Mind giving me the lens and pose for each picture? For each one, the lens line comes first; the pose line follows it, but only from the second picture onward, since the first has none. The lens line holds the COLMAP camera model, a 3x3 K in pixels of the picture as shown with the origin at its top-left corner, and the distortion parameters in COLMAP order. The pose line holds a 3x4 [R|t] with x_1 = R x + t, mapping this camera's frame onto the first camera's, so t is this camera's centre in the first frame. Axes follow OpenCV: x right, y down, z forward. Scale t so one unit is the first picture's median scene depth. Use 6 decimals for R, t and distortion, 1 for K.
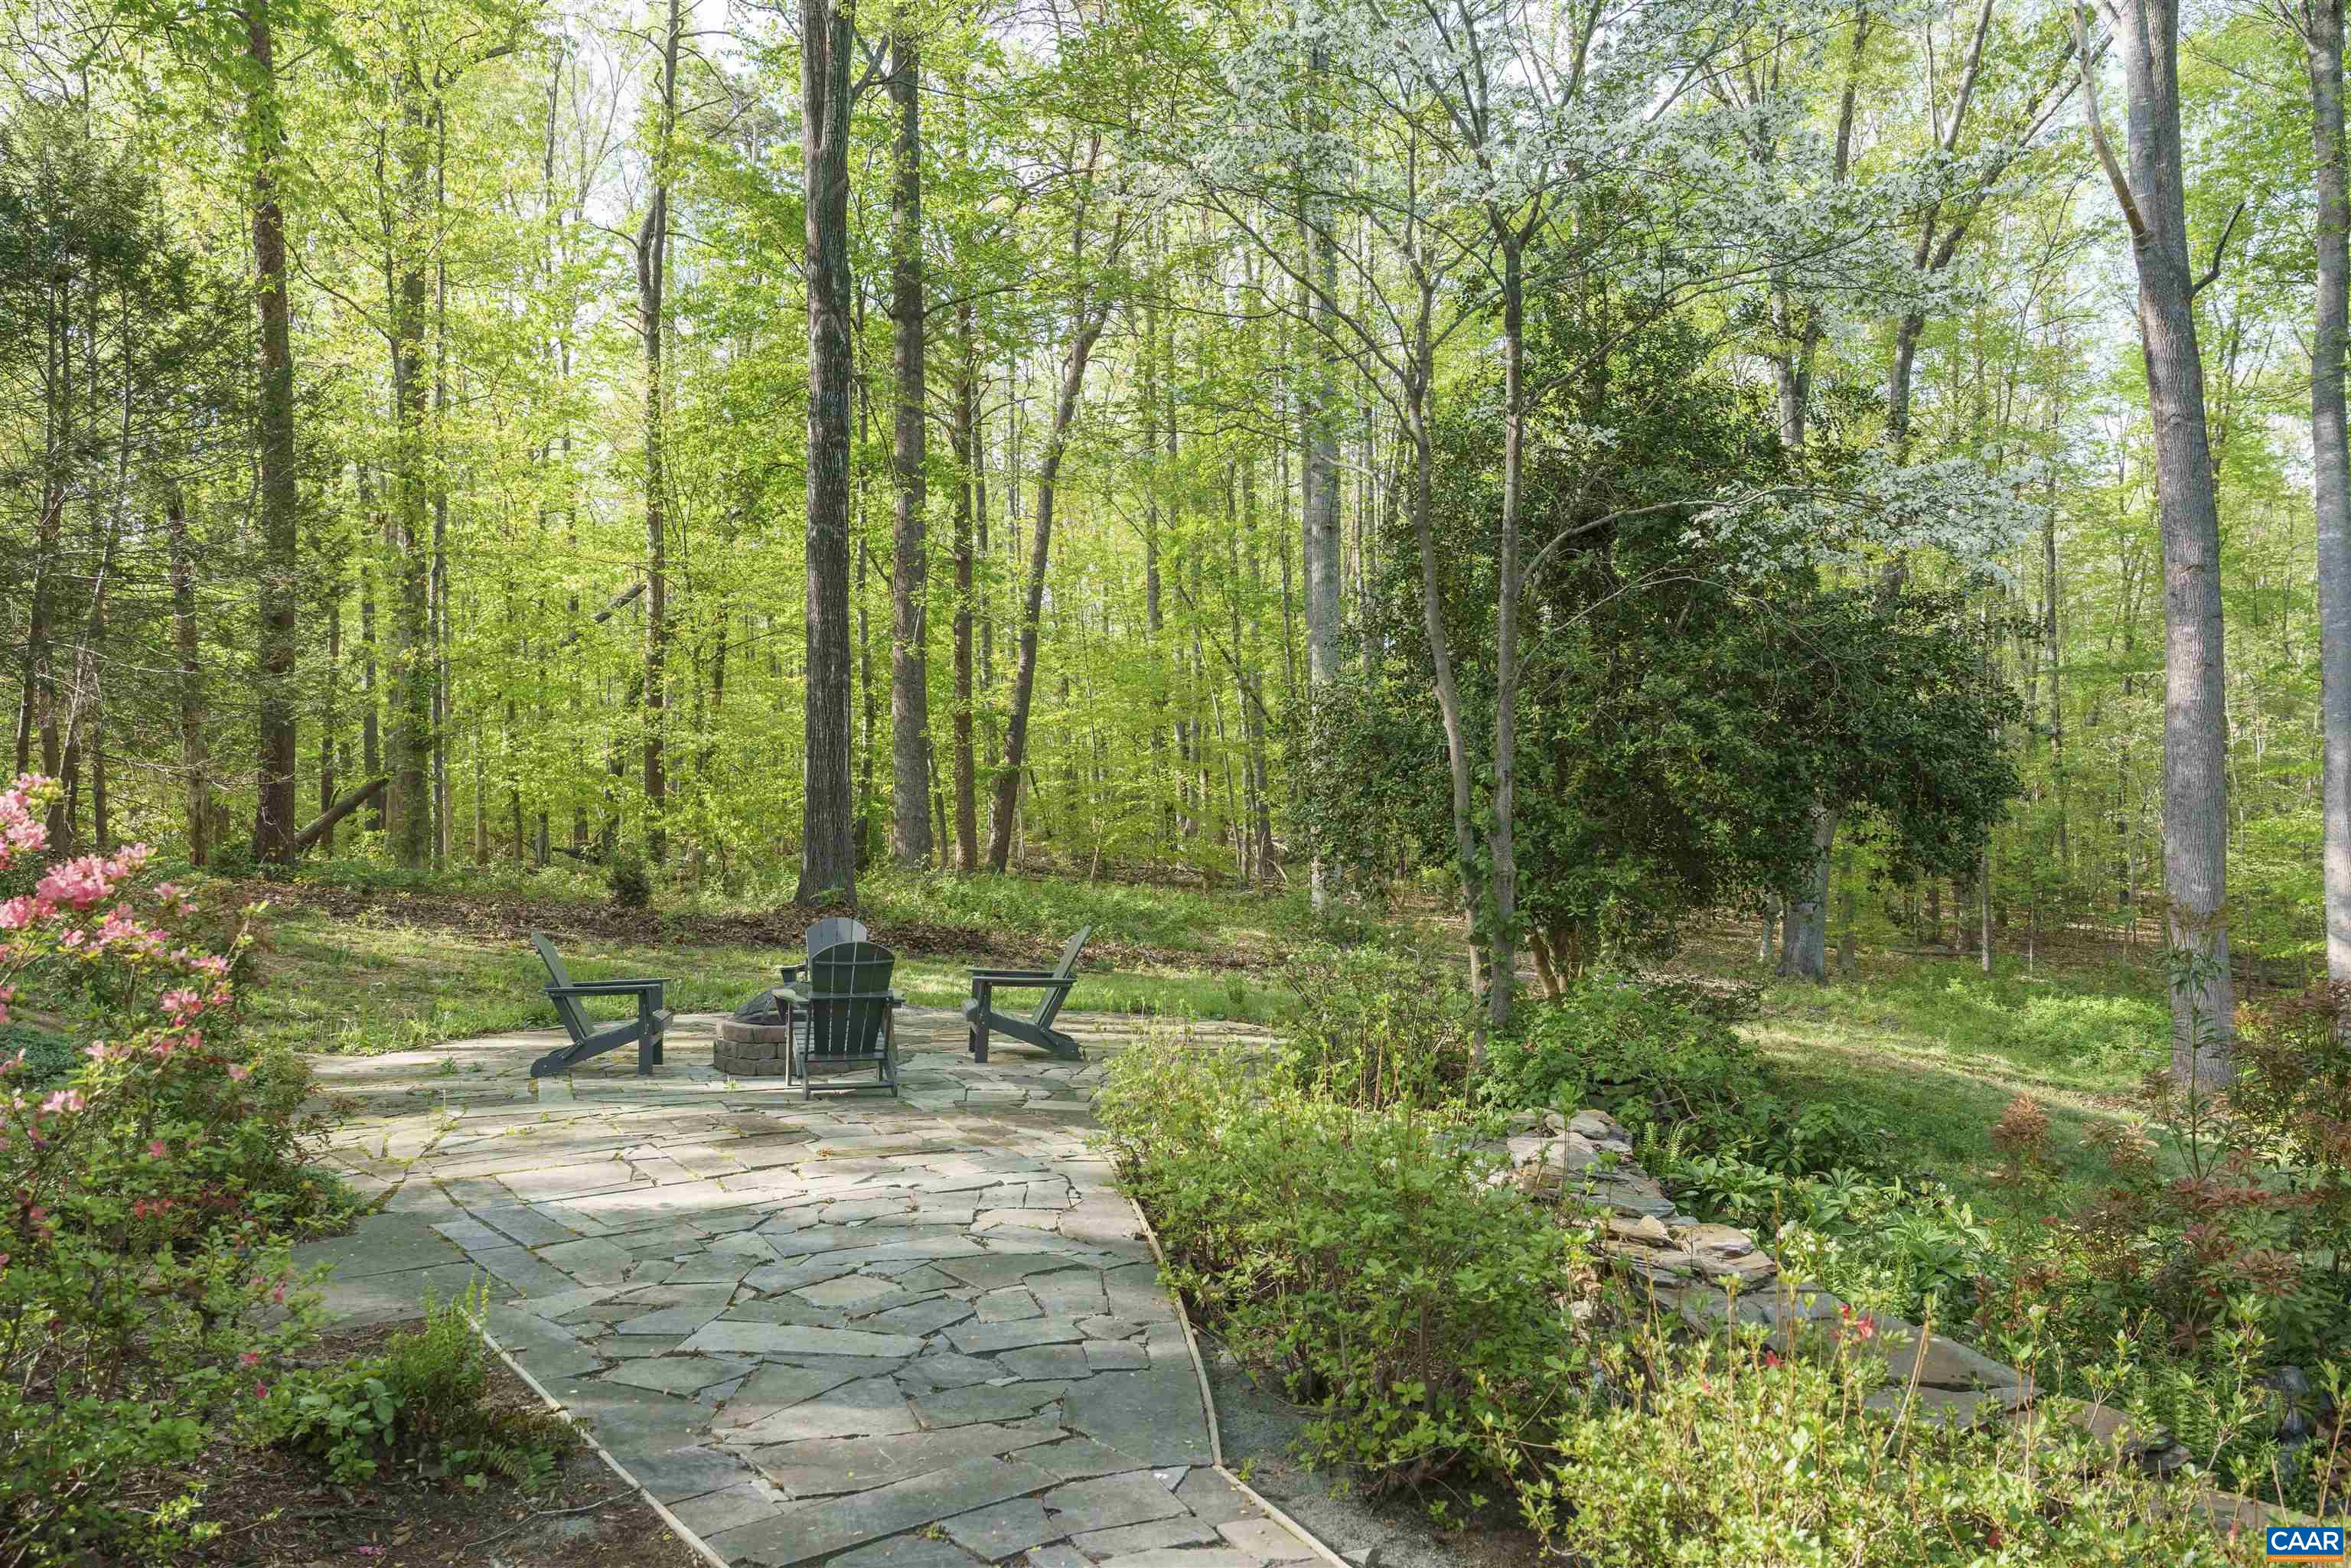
lens RADIAL K [[1689.2, 0, 1175.5], [0, 1689.2, 784.0], [0, 0, 1]] dist [0.006165, 0.000333]
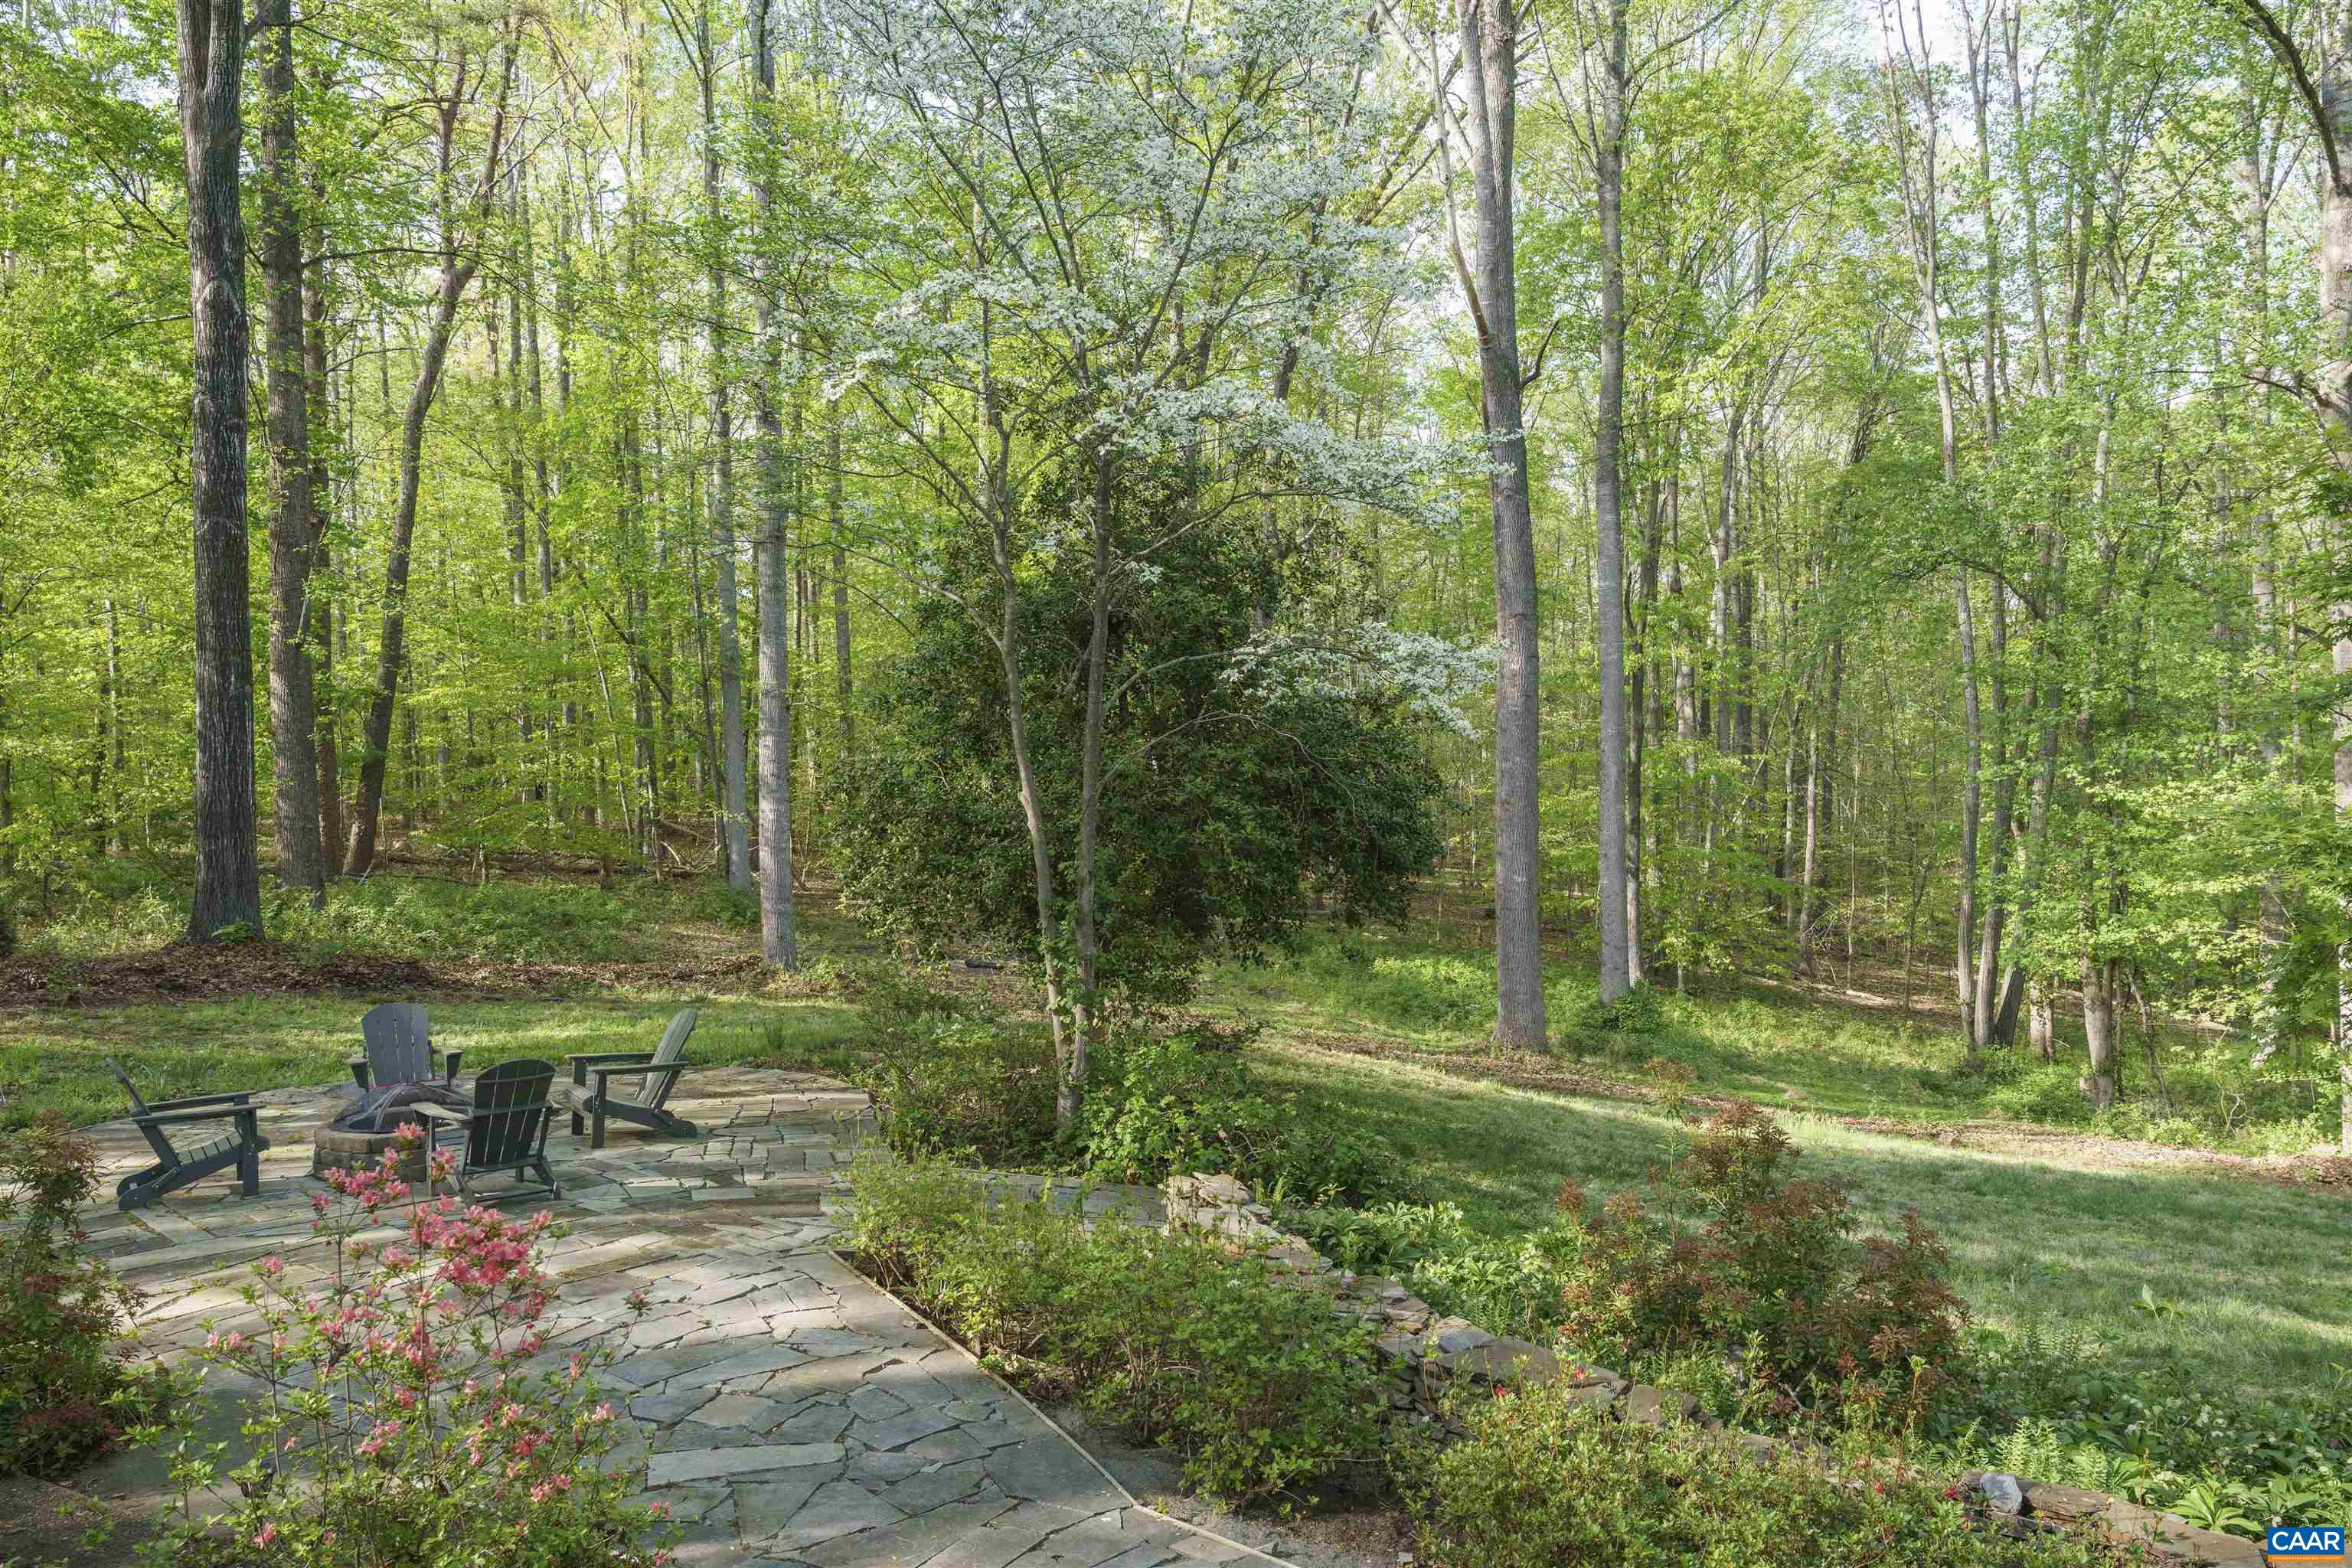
lens RADIAL K [[1733.7, 0, 1241.0], [0, 1733.7, 790.9], [0, 0, 1]] dist [0.026403, 0.000797]
pose [[0.916556, -0.007705, 0.399832, -0.175280], [-0.006840, 0.999366, 0.034937, -0.096527], [-0.399848, -0.034757, 0.915922, -0.142987]]
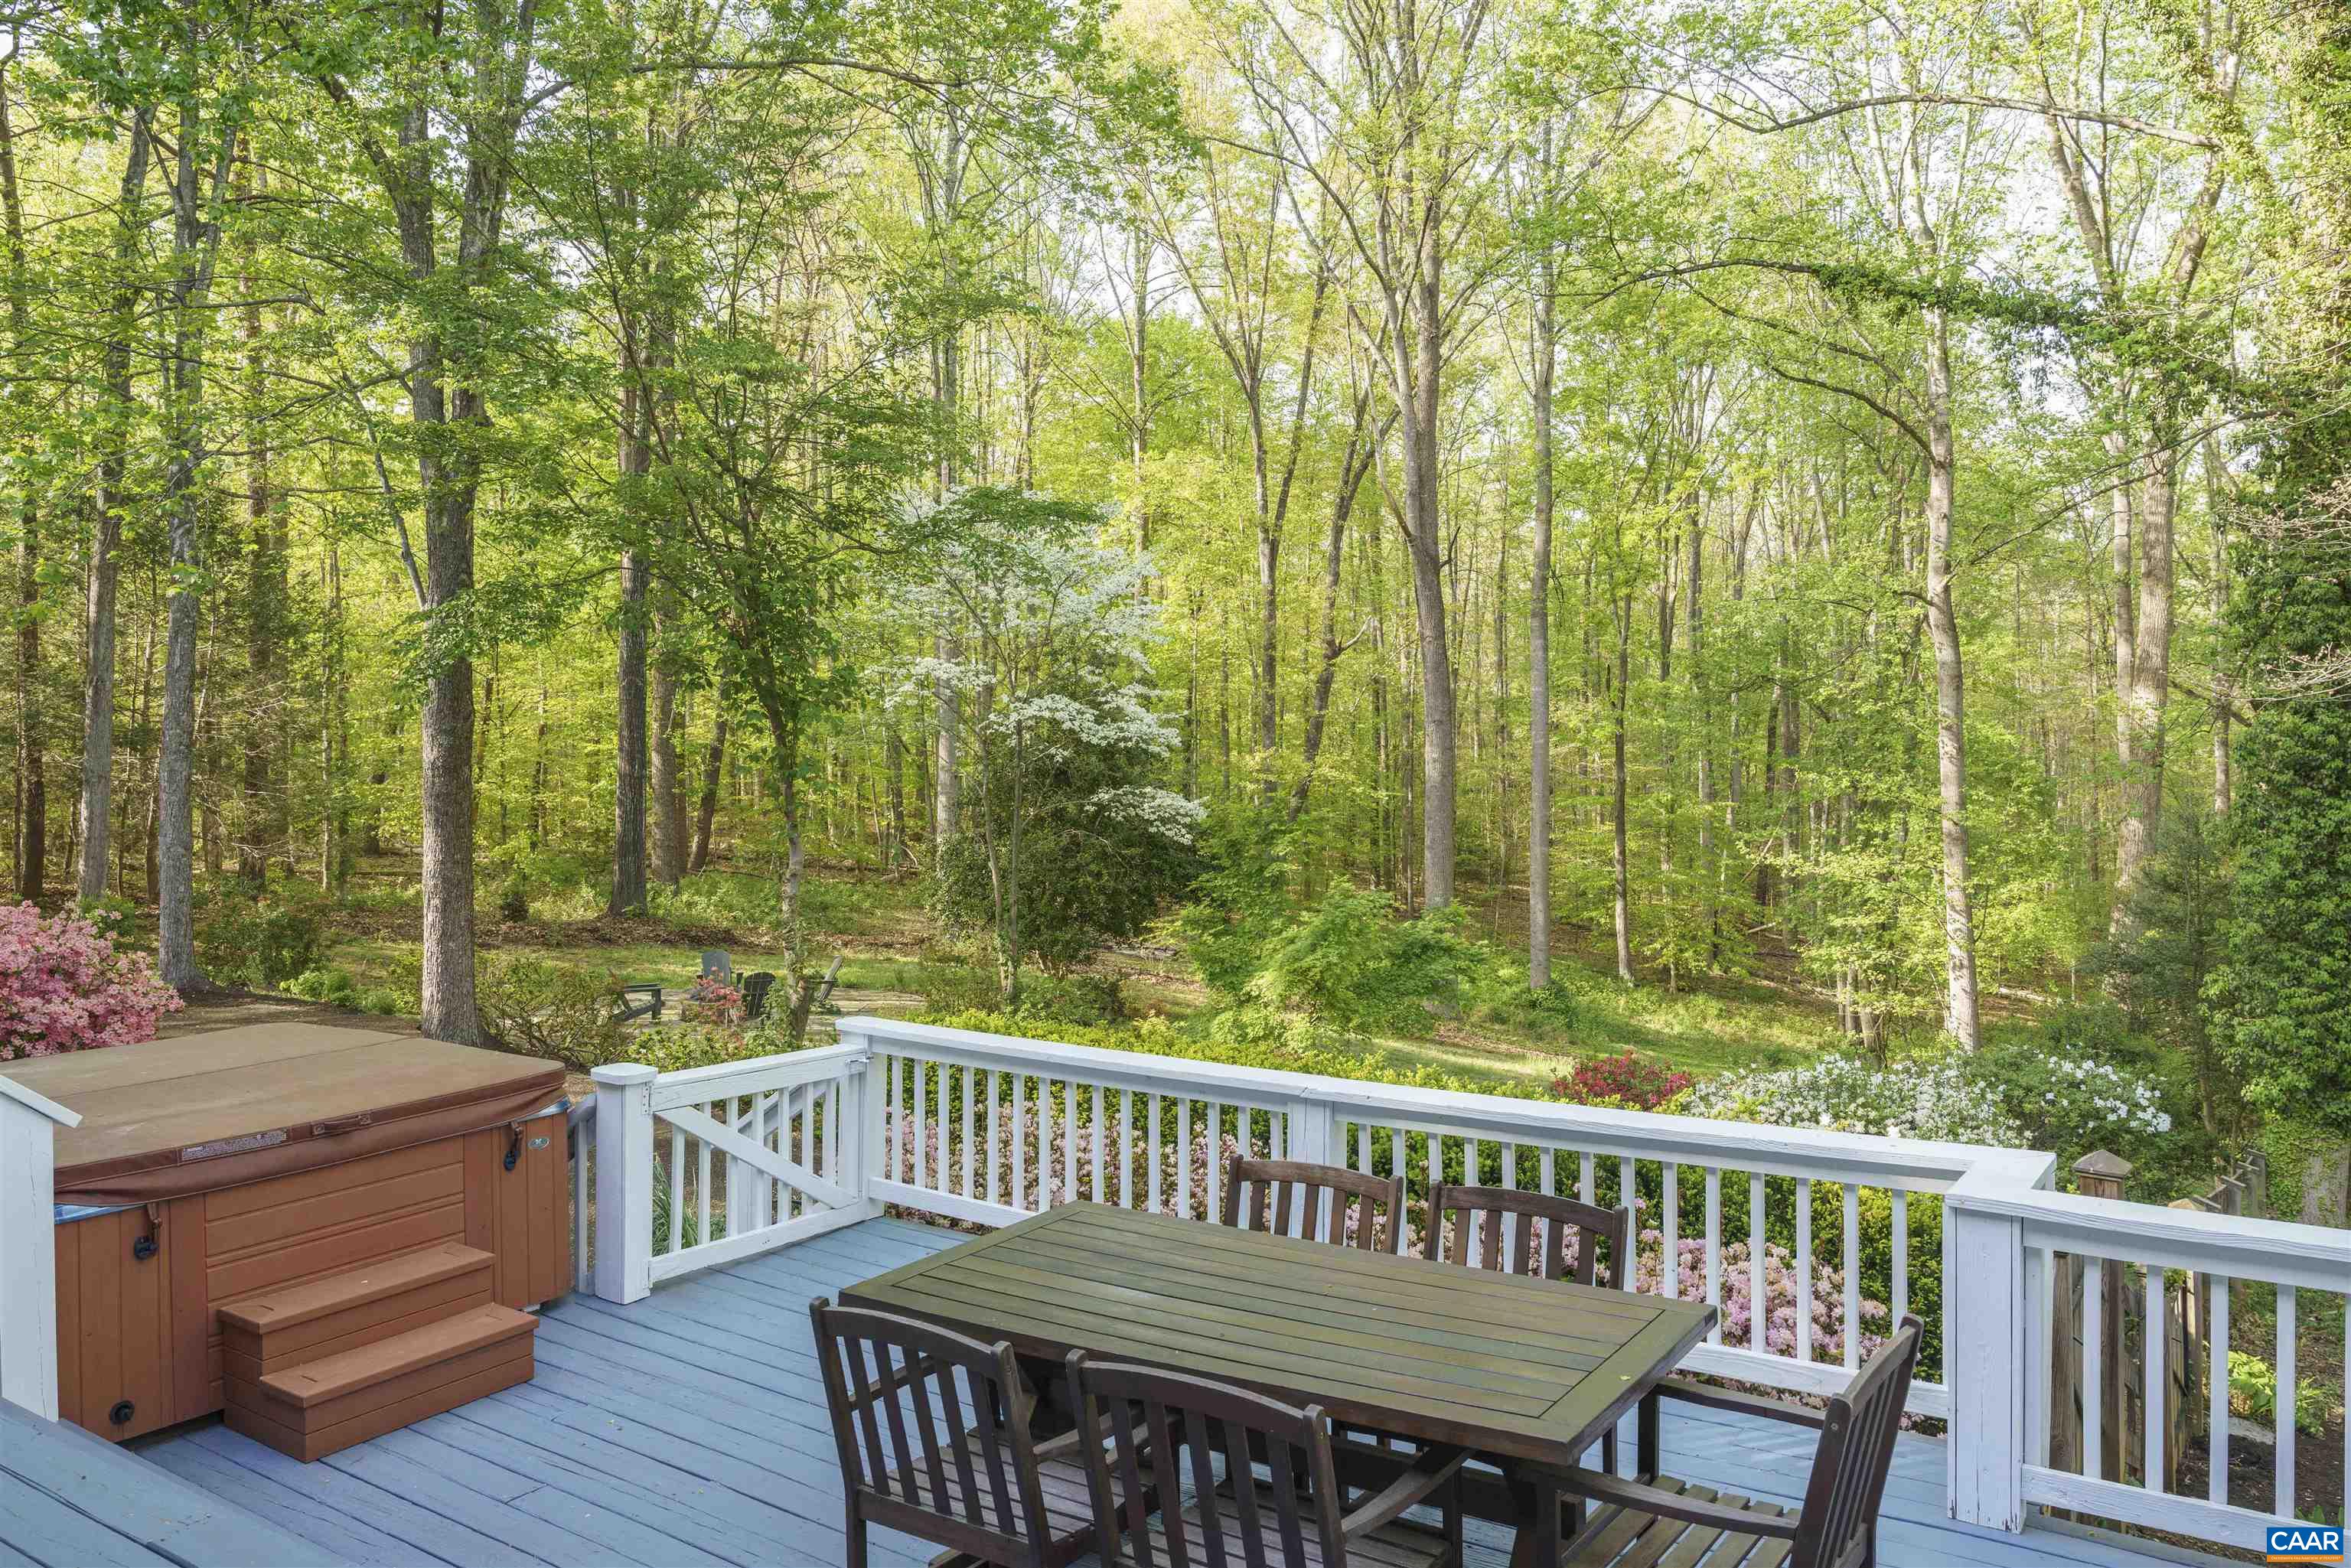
lens RADIAL K [[1608.1, 0, 1231.6], [0, 1608.1, 787.4], [0, 0, 1]] dist [0.002813, -0.000769]
pose [[0.965239, 0.014887, 0.260944, -0.116022], [-0.024753, 0.999096, 0.034564, -0.247792], [-0.260194, -0.039821, 0.964735, -1.304003]]
